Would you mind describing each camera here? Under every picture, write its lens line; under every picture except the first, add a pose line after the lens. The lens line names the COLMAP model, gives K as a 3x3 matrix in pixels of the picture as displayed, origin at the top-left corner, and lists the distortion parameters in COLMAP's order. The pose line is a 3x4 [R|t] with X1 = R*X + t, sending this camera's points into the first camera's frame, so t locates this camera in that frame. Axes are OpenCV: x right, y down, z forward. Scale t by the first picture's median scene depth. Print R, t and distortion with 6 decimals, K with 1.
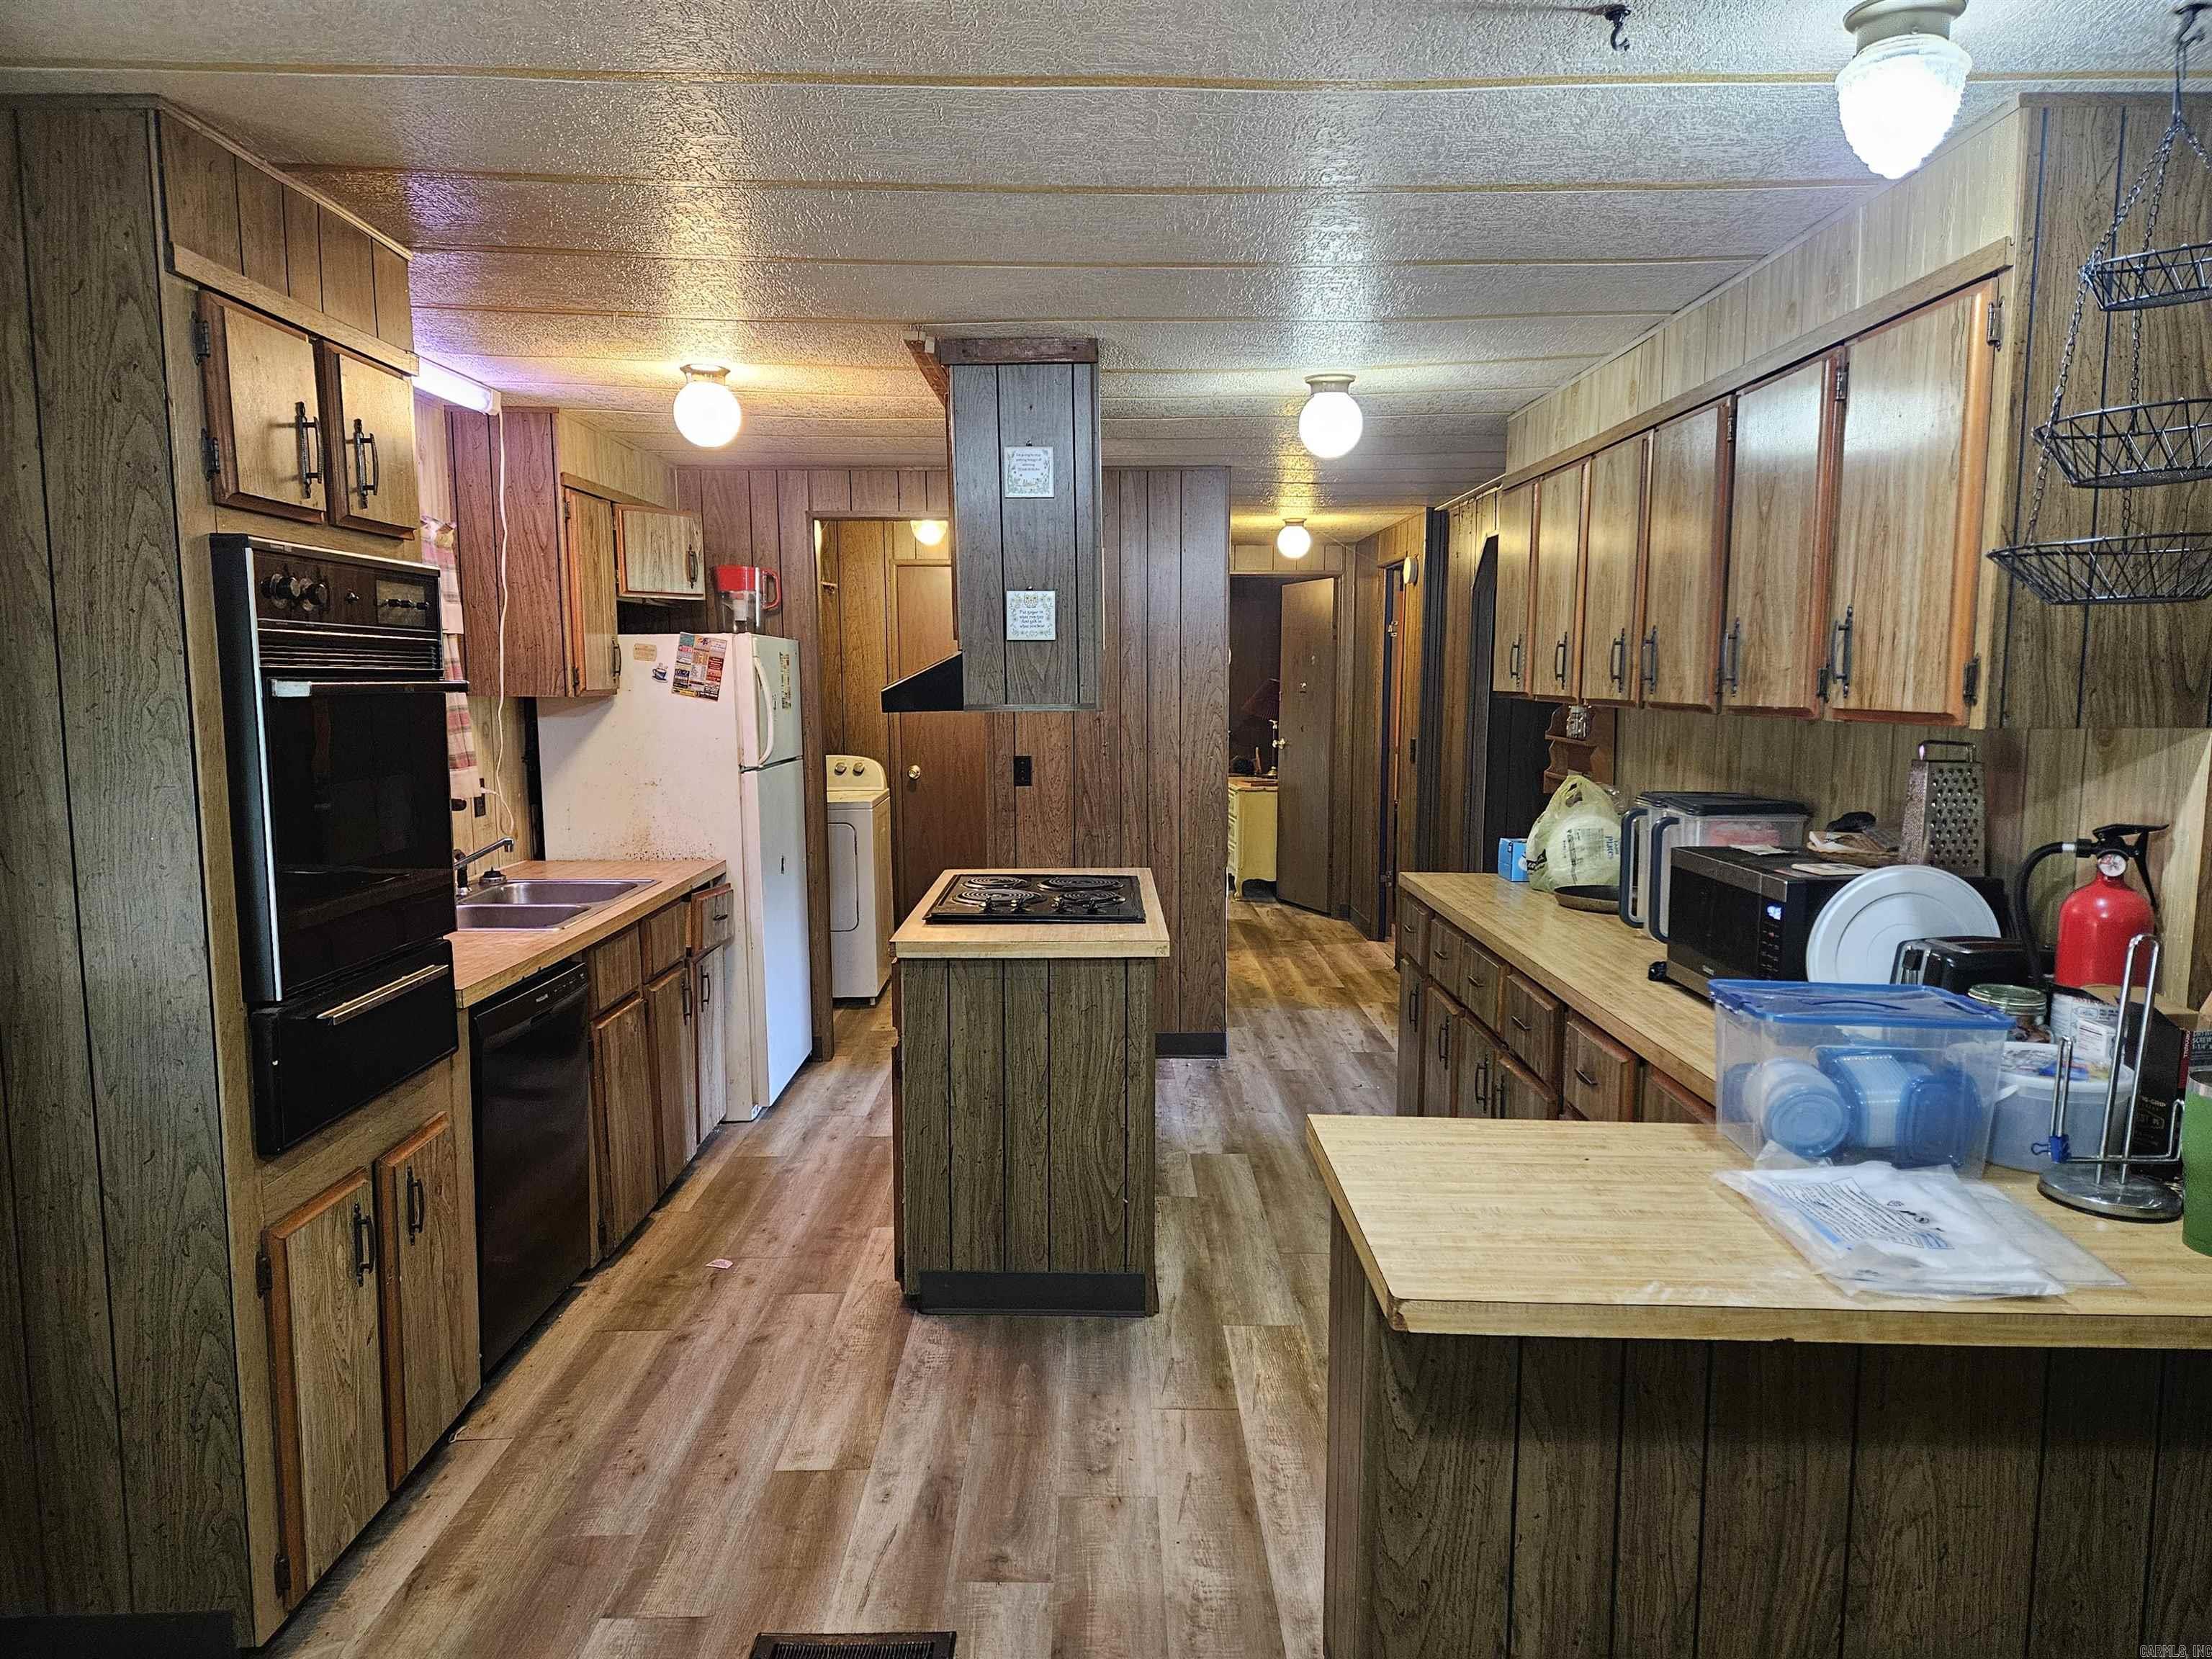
lens RADIAL K [[1469.5, 0, 1109.1], [0, 1469.5, 832.5], [0, 0, 1]] dist [0.064868, -0.037706]
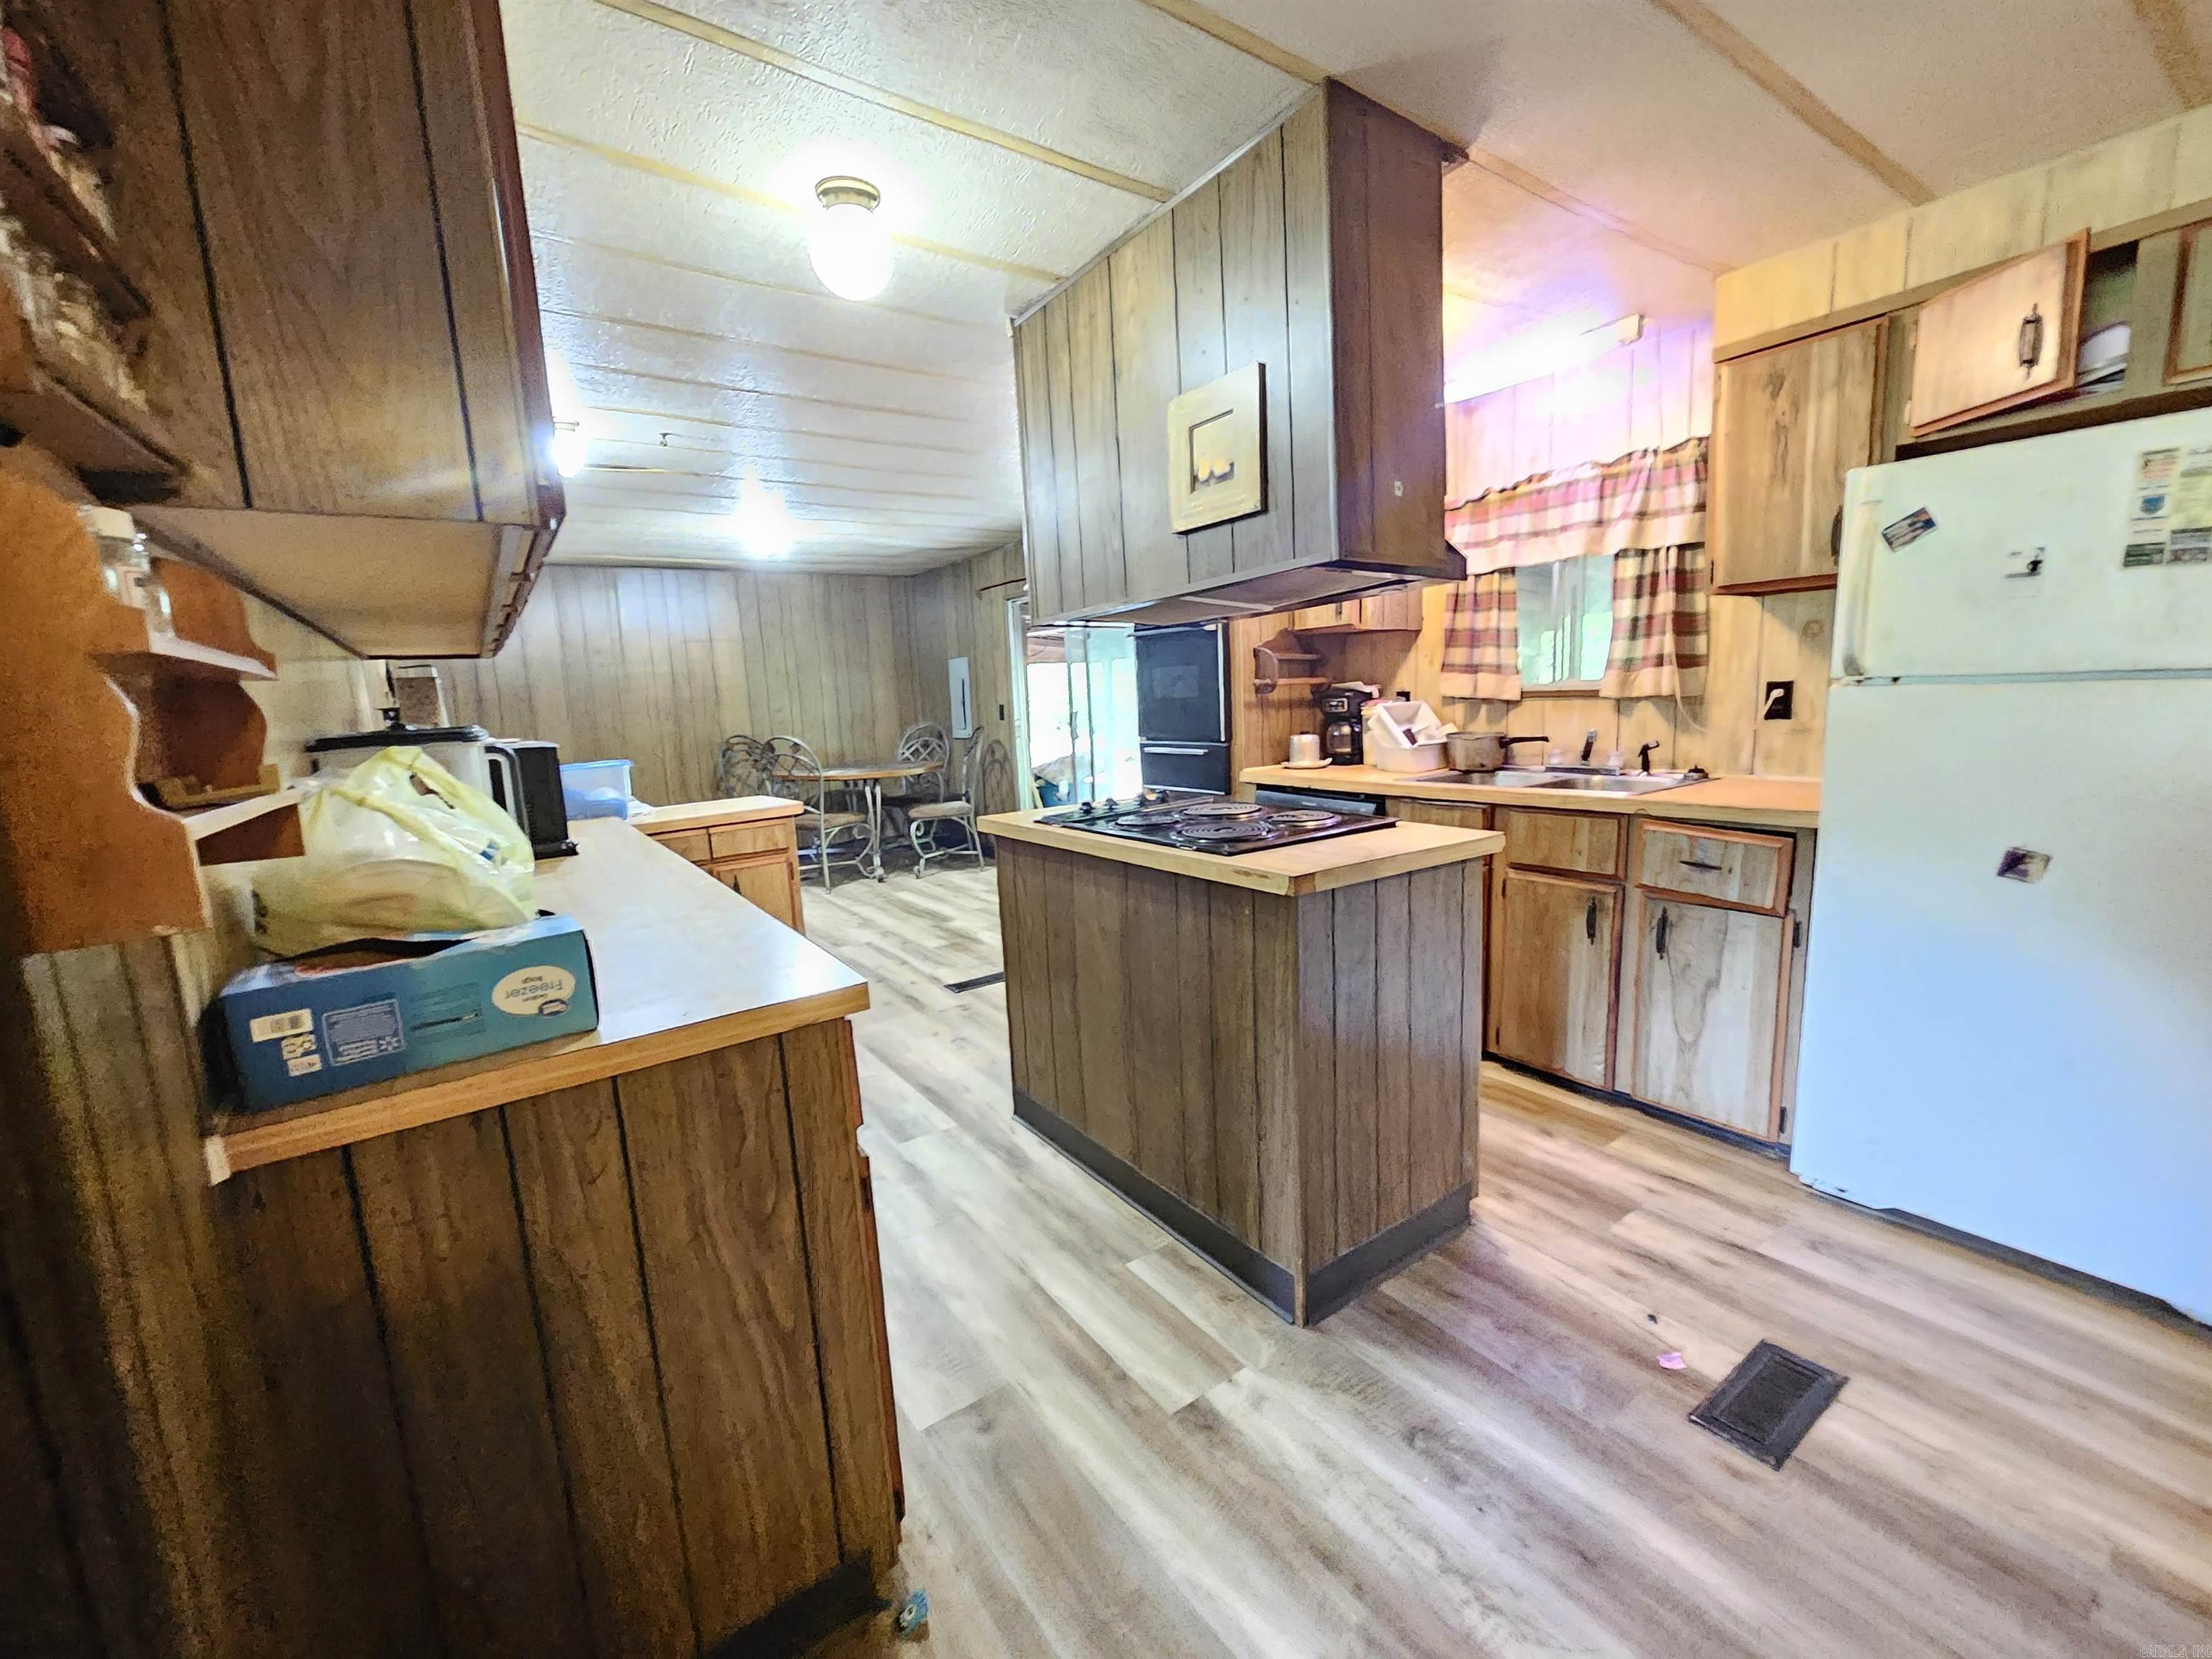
lens RADIAL K [[917.5, 0, 1112.2], [0, 917.5, 826.5], [0, 0, 1]] dist [0.000078, 0.001254]
pose [[-0.822340, 0.126564, -0.554742, 0.473044], [-0.012591, 0.970661, 0.240121, -0.135031], [0.568857, 0.204446, -0.796620, 2.102020]]
